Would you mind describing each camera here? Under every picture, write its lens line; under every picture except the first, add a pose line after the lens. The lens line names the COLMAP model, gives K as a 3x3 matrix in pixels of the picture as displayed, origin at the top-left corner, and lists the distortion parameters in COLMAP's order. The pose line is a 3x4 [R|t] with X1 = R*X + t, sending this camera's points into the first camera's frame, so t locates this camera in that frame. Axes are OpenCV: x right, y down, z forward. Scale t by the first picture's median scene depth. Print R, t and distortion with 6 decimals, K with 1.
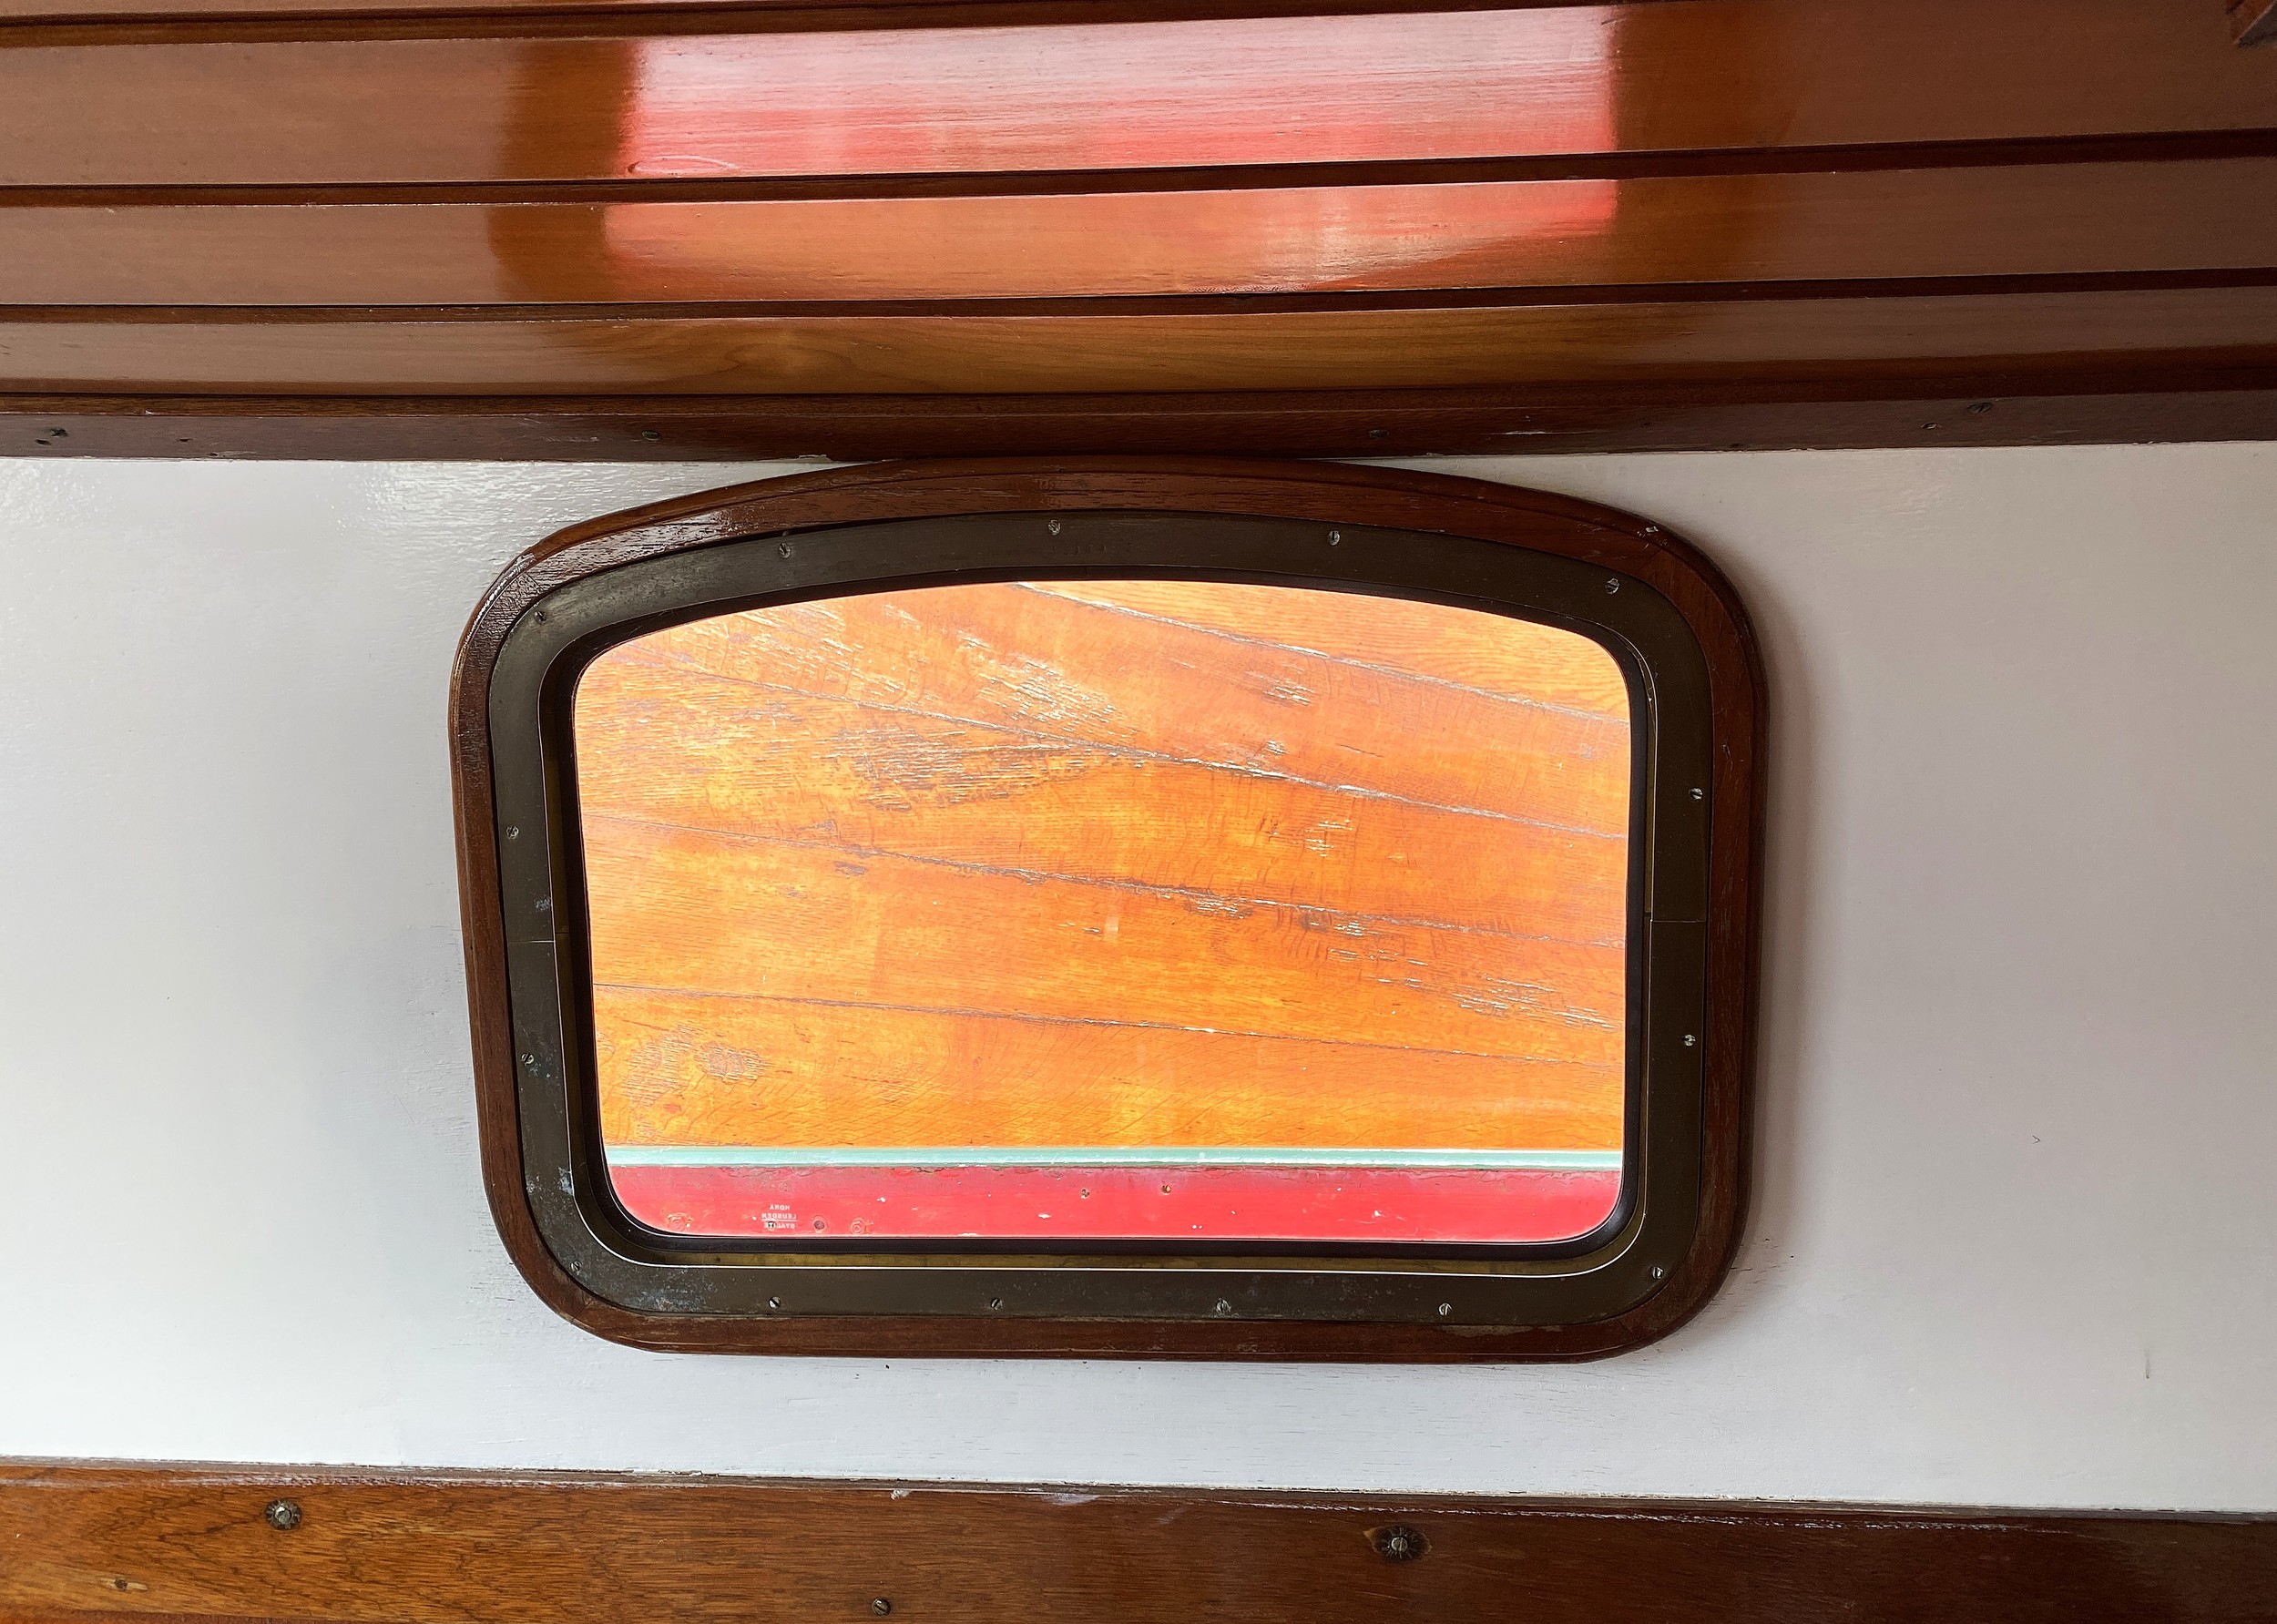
lens RADIAL K [[1716.5, 0, 1138.5], [0, 1716.5, 812.0], [0, 0, 1]] dist [0.011676, 0.002733]
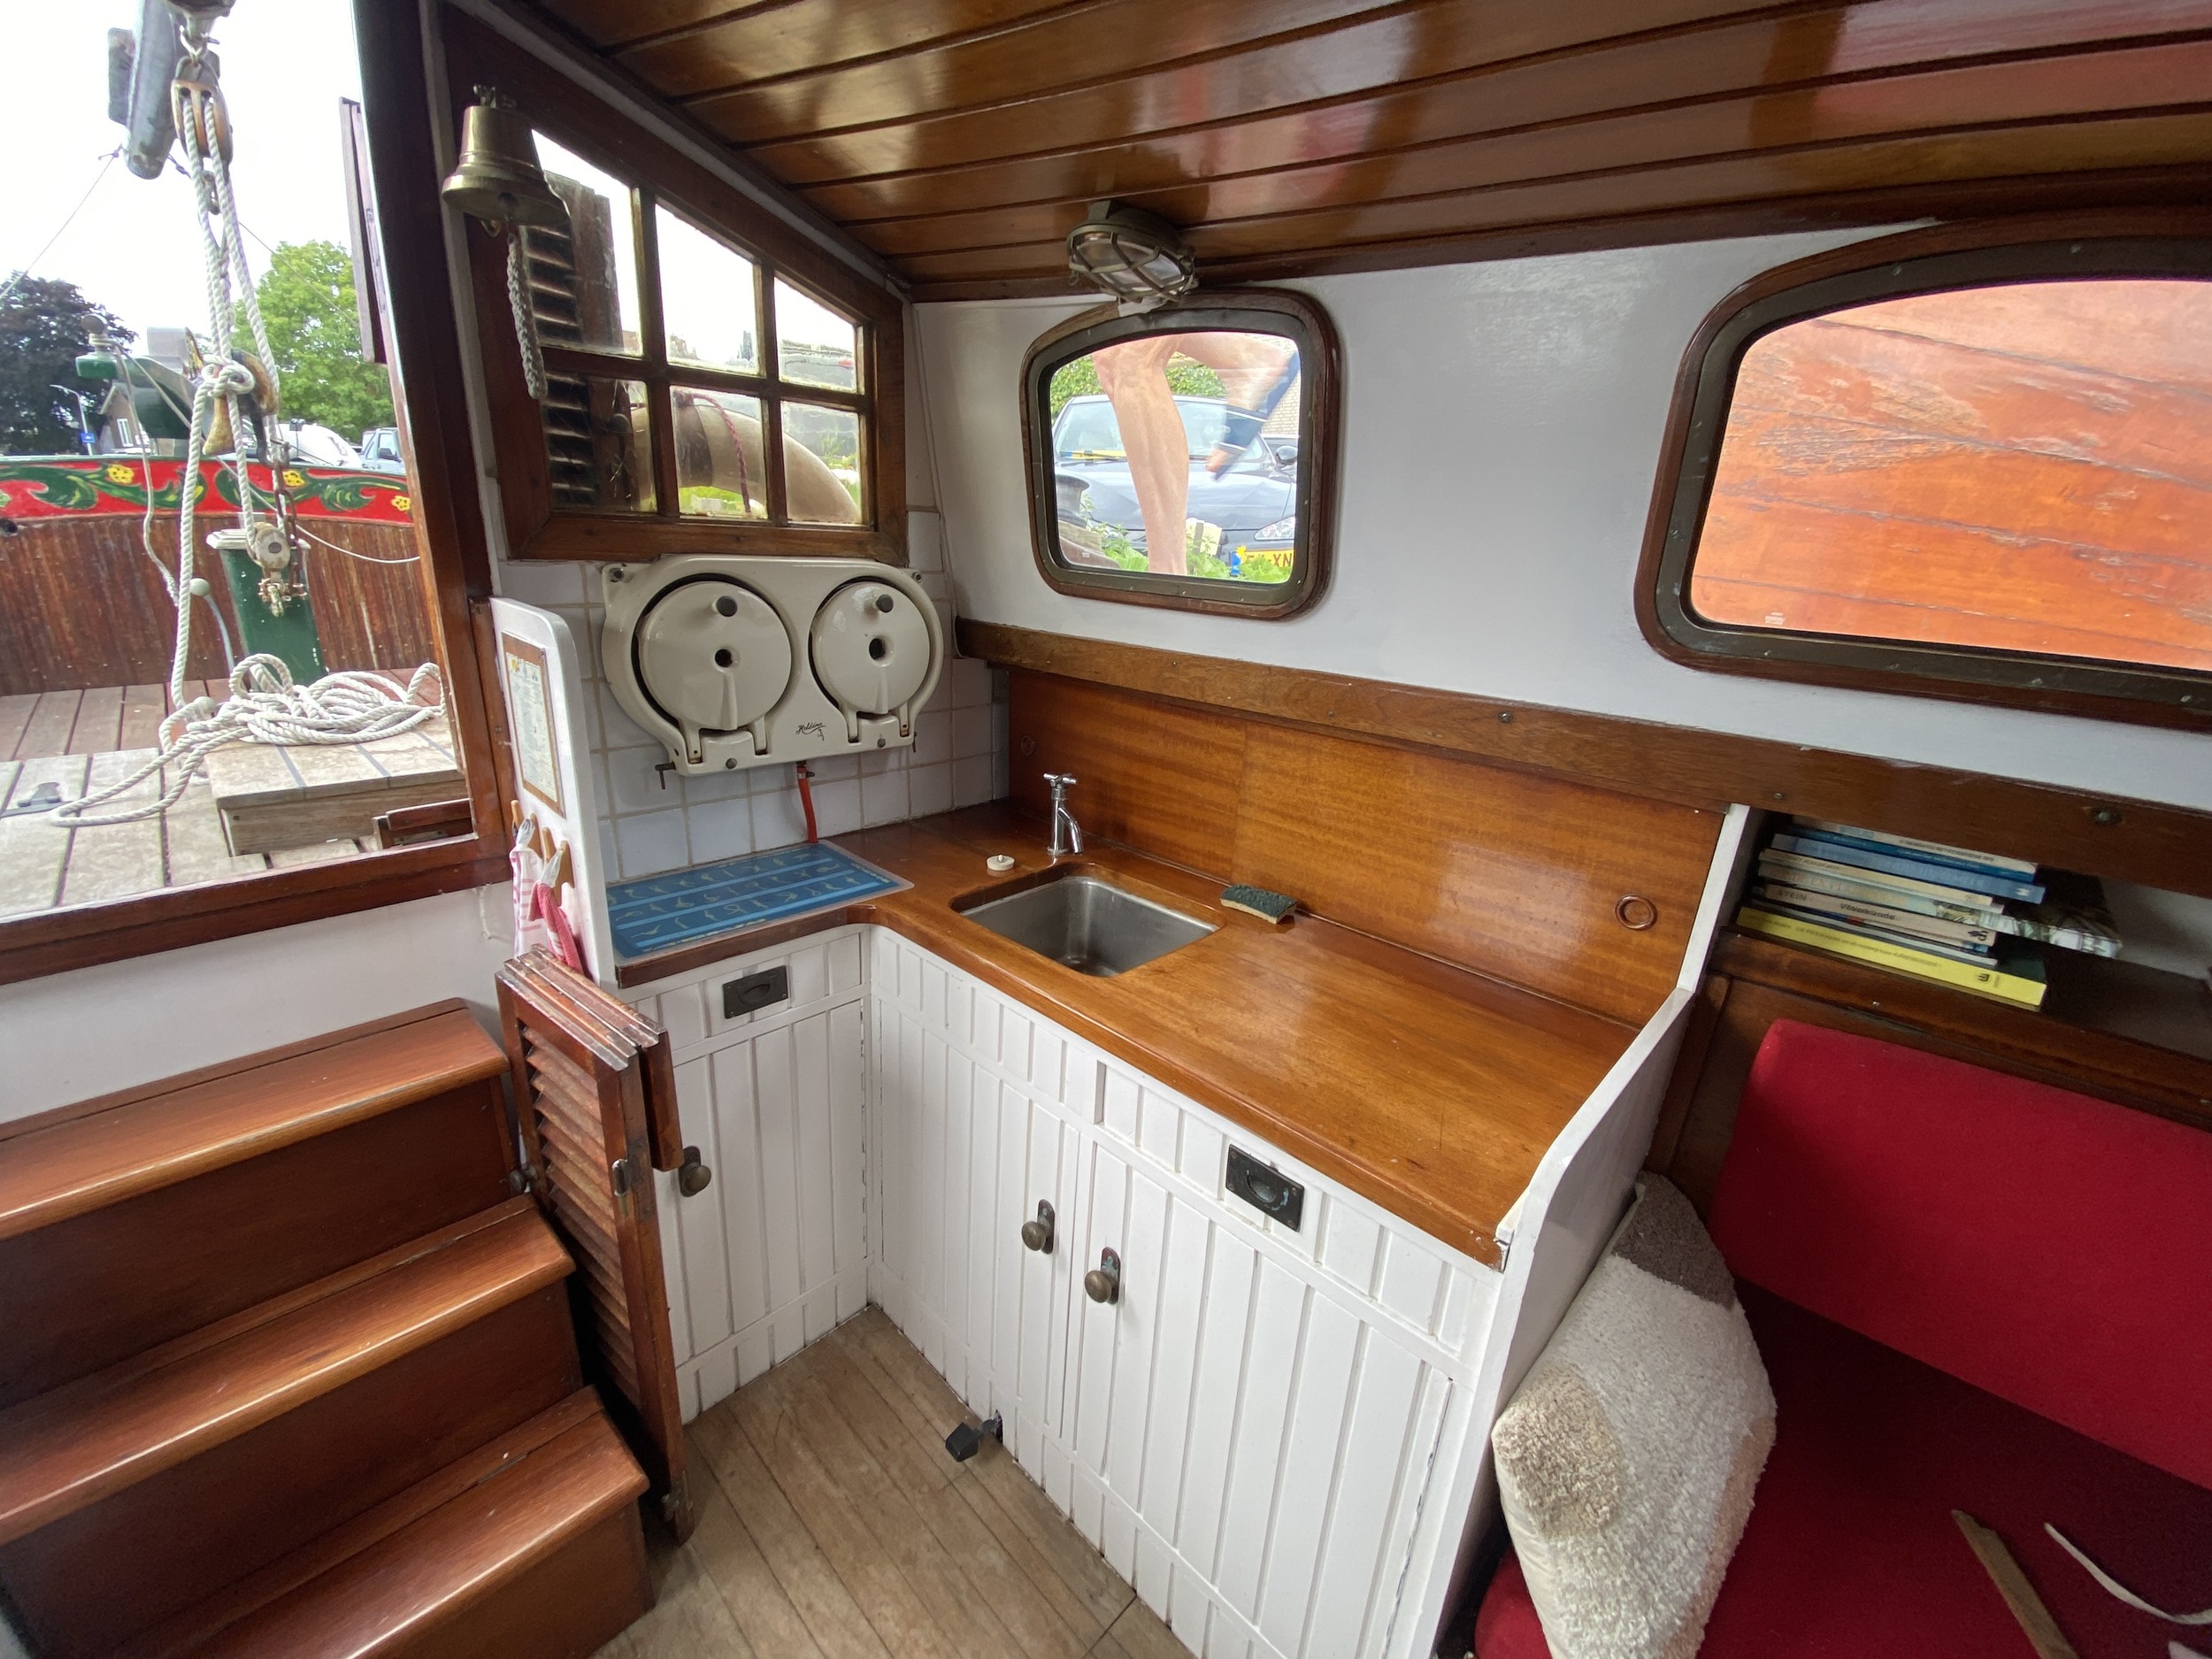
lens RADIAL K [[883.1, 0, 1100.6], [0, 883.1, 827.9], [0, 0, 1]] dist [0.026346, -0.024281]
pose [[0.791419, 0.238648, -0.562764, -0.108572], [-0.063282, 0.947681, 0.312883, 0.108980], [0.607989, -0.212009, 0.765115, -0.269515]]
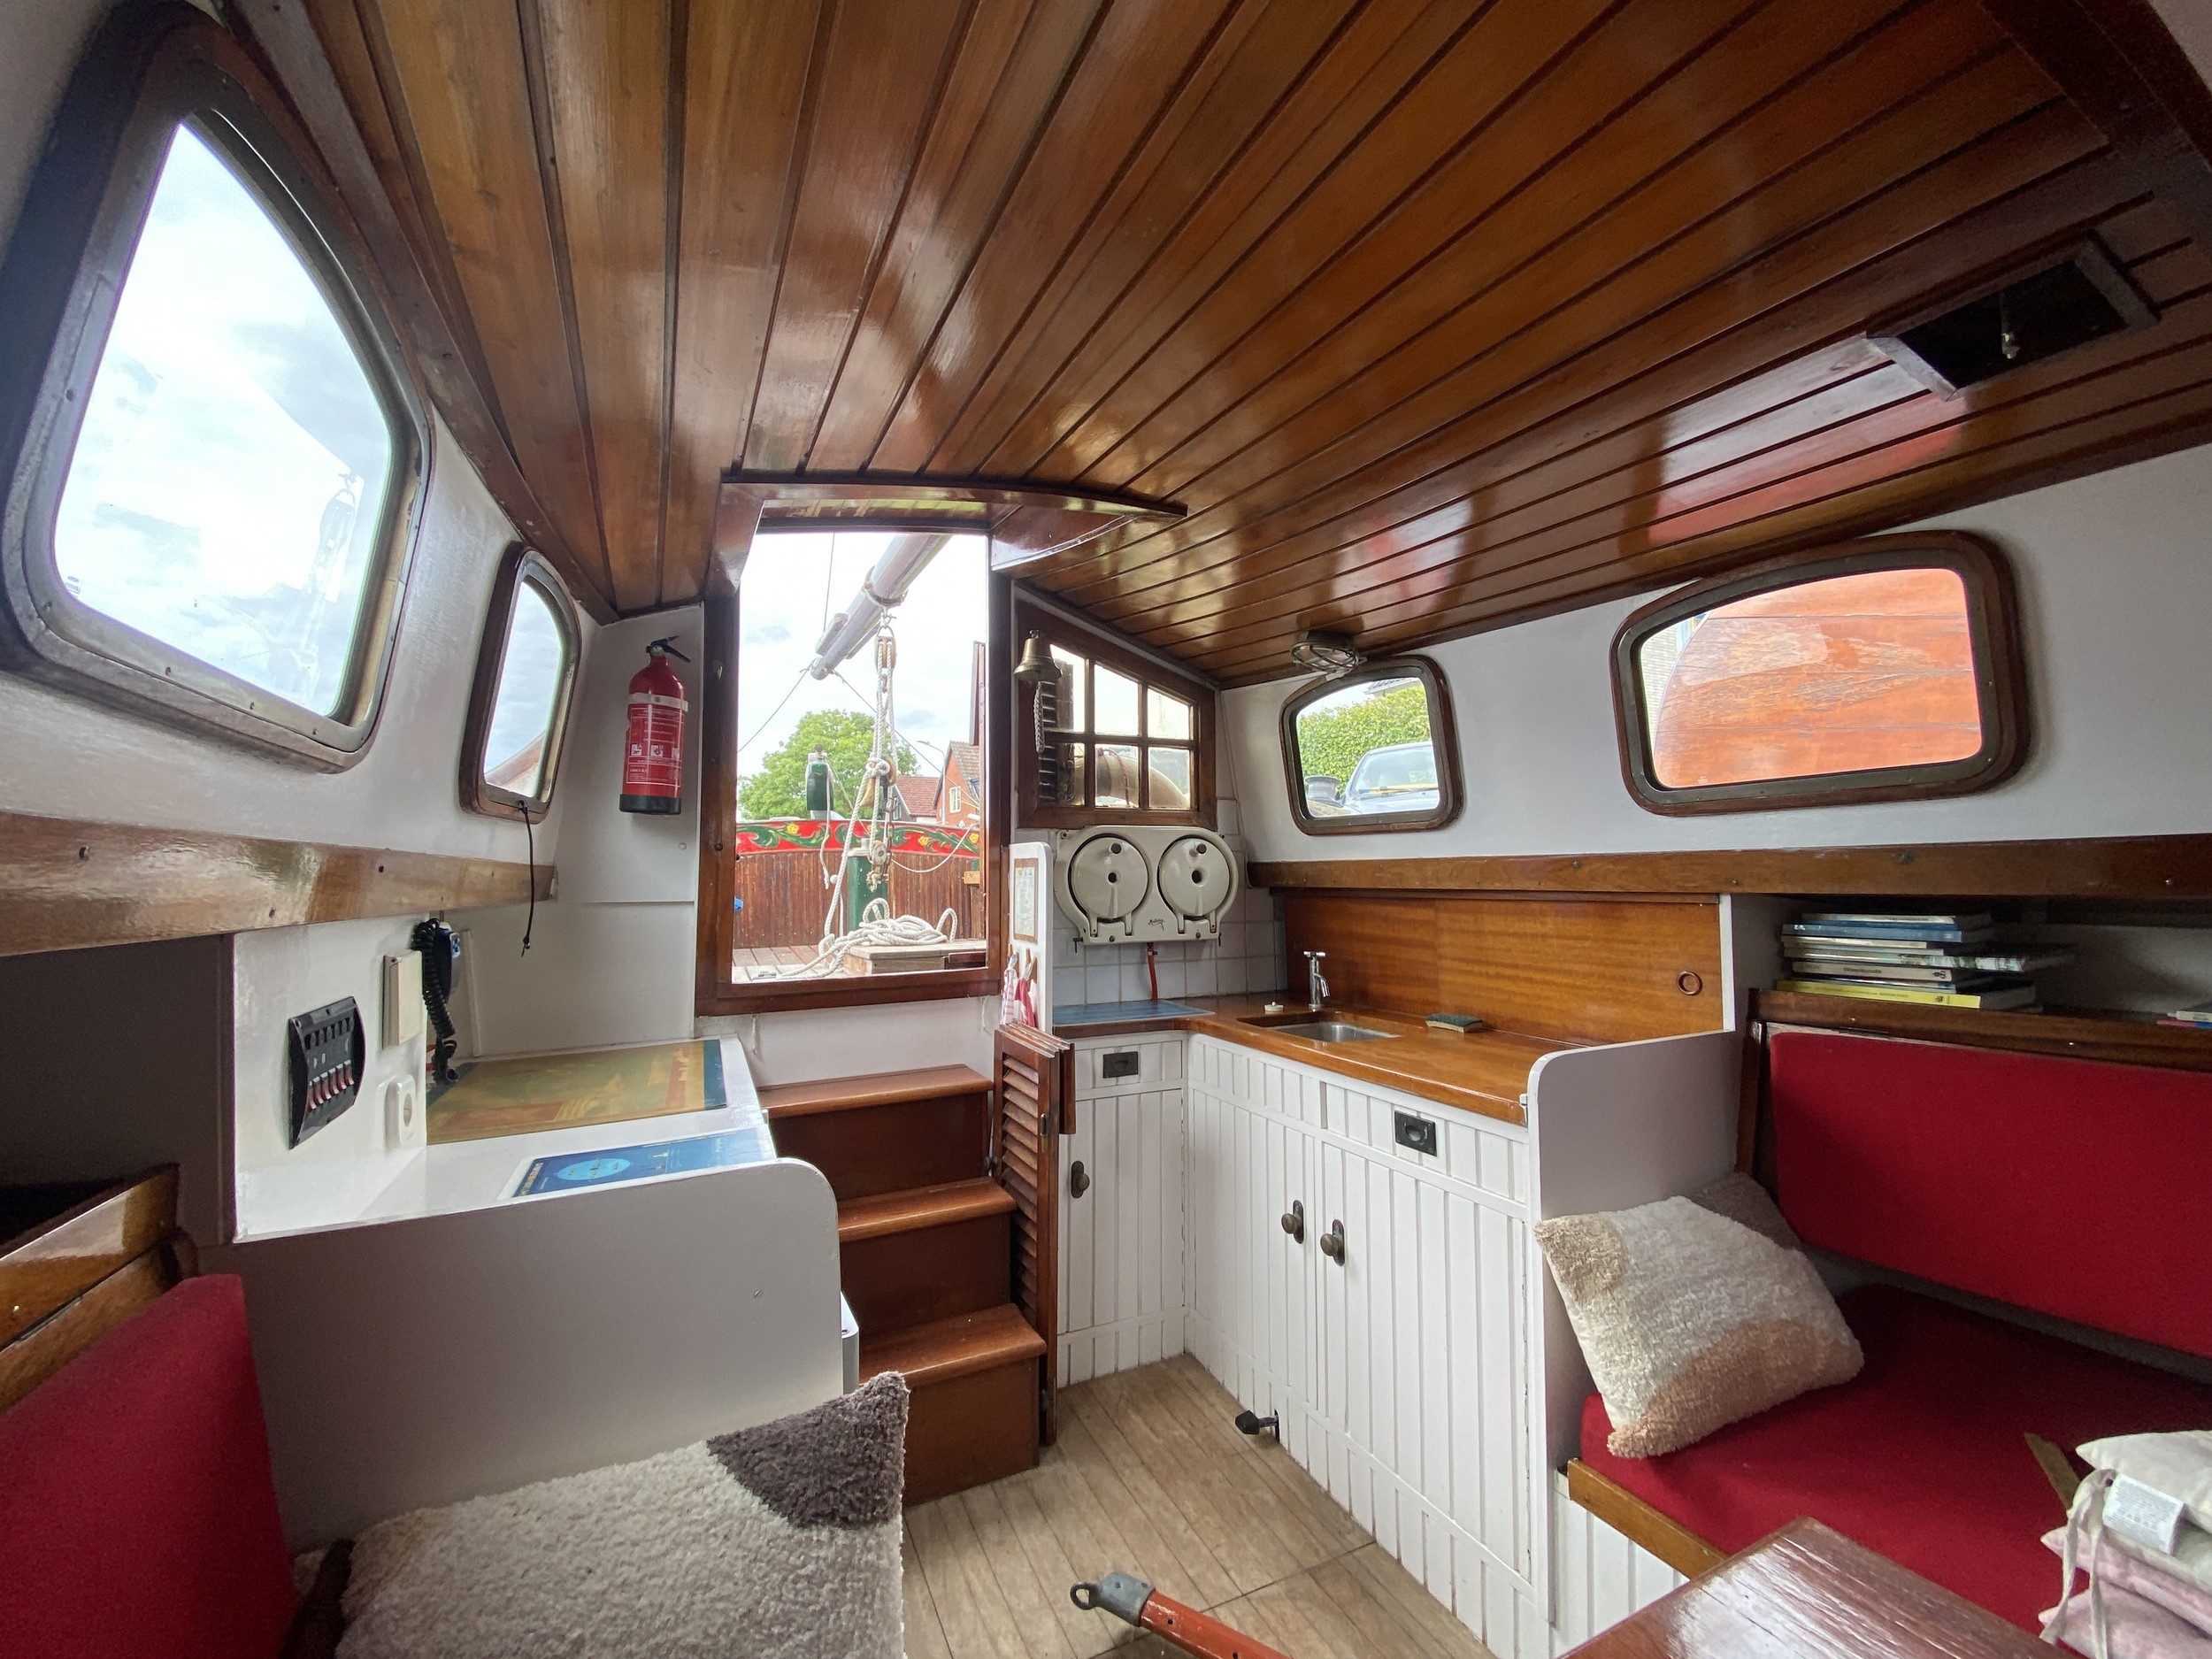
lens RADIAL K [[883.1, 0, 1100.6], [0, 883.1, 827.9], [0, 0, 1]] dist [0.026346, -0.024281]
pose [[0.521770, -0.042787, -0.852012, 0.444088], [-0.001992, 0.998678, -0.051372, 0.256237], [0.853084, 0.028502, 0.520995, -0.665215]]
